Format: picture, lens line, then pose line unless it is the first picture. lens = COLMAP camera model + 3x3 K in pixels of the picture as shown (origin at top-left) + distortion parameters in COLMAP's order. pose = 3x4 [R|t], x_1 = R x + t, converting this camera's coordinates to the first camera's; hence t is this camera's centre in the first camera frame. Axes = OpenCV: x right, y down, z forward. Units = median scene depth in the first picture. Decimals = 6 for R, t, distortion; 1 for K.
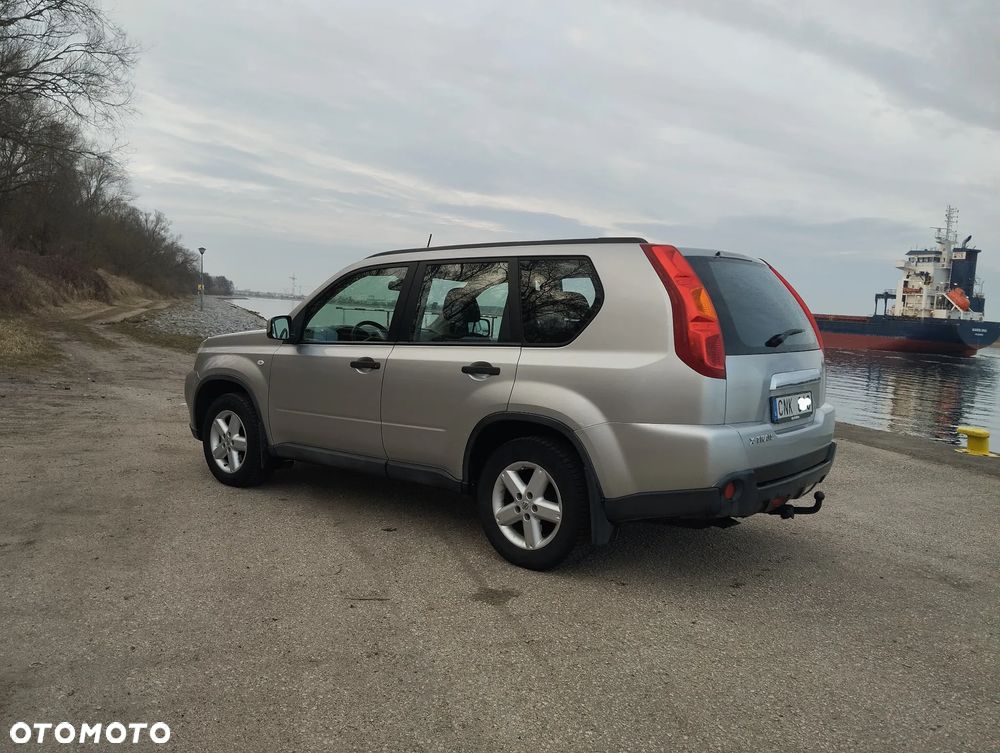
lens RADIAL K [[819.3, 0, 510.0], [0, 819.3, 380.1], [0, 0, 1]] dist [0.074657, -0.142042]
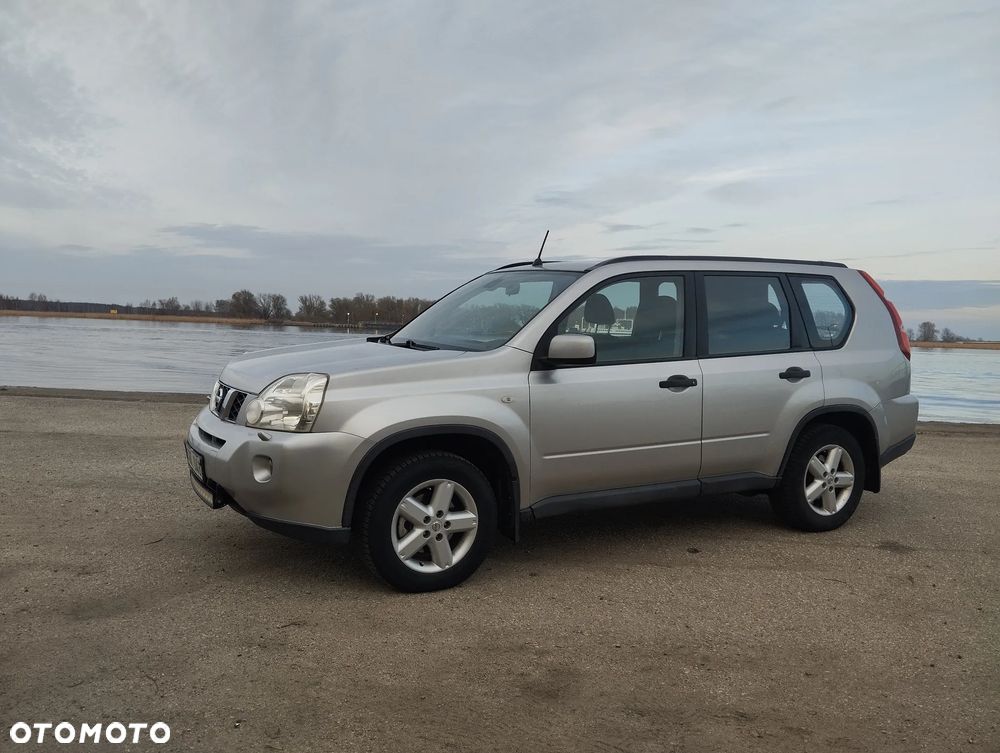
lens RADIAL K [[819.3, 0, 499.1], [0, 819.3, 377.0], [0, 0, 1]] dist [0.074657, -0.142042]
pose [[0.378975, -0.102767, 0.919683, -0.968331], [0.063976, 0.994346, 0.084748, -0.102758], [-0.923193, 0.026720, 0.383408, 0.735618]]
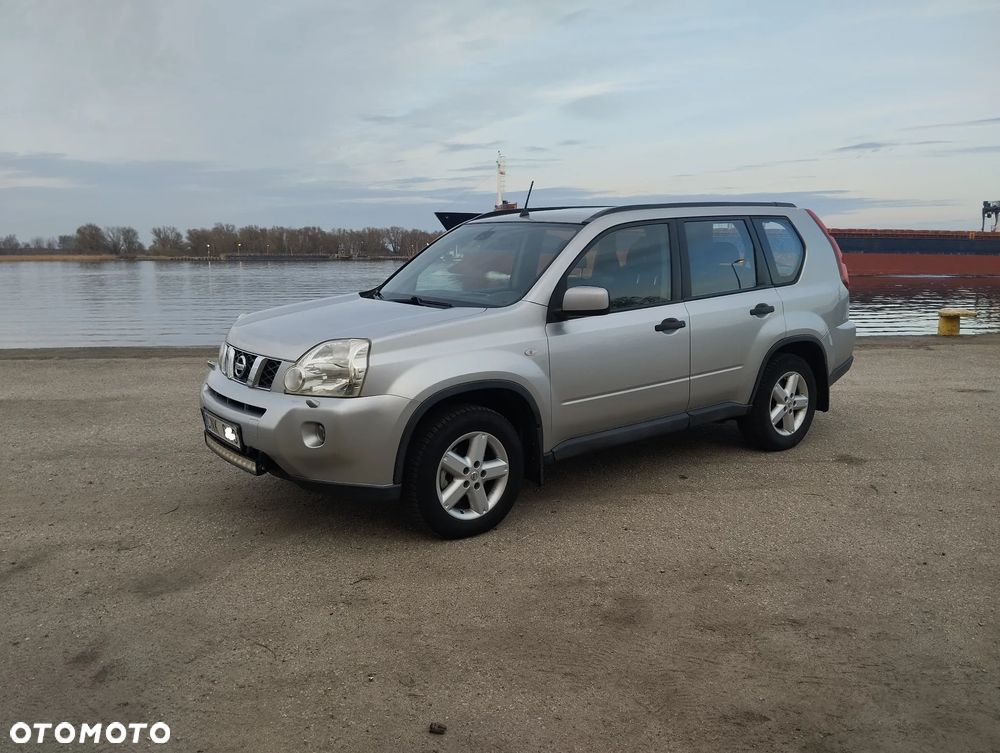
lens RADIAL K [[819.3, 0, 497.2], [0, 819.3, 376.6], [0, 0, 1]] dist [0.074657, -0.142042]
pose [[0.230662, -0.203421, 0.951533, -1.039114], [0.095894, 0.977895, 0.185811, -0.143642], [-0.968297, 0.048387, 0.245070, 0.850433]]
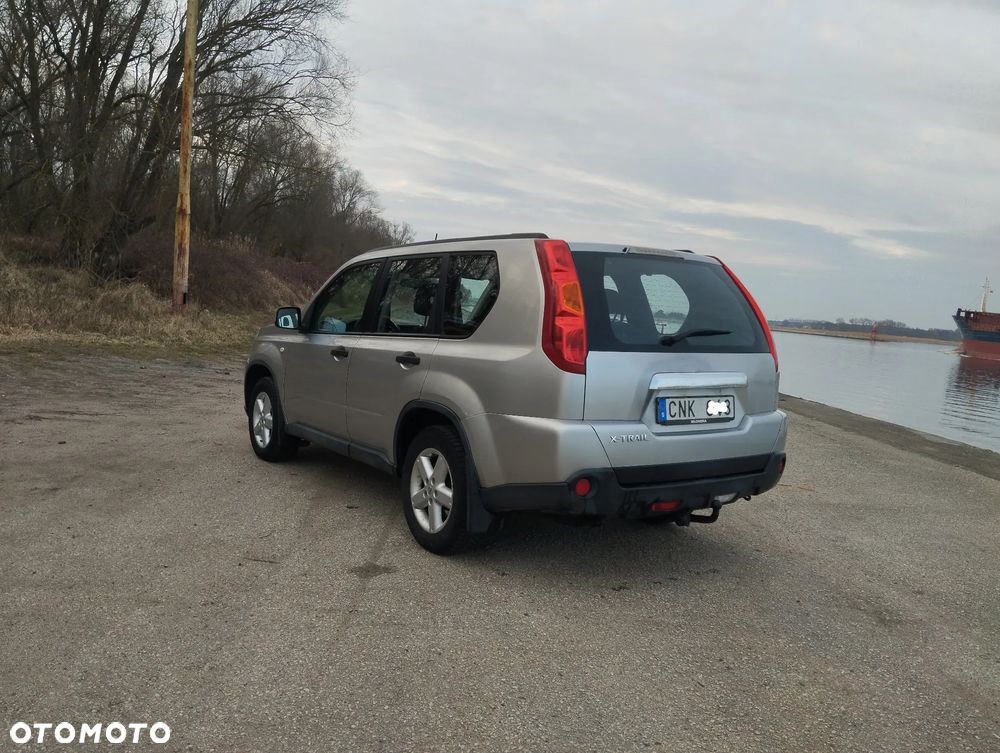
lens RADIAL K [[819.3, 0, 507.9], [0, 819.3, 376.3], [0, 0, 1]] dist [0.074657, -0.142042]
pose [[0.960843, 0.044778, -0.273453, 0.295583], [-0.048961, 0.998765, -0.008487, 0.009348], [0.272735, 0.021543, 0.961848, 0.016878]]
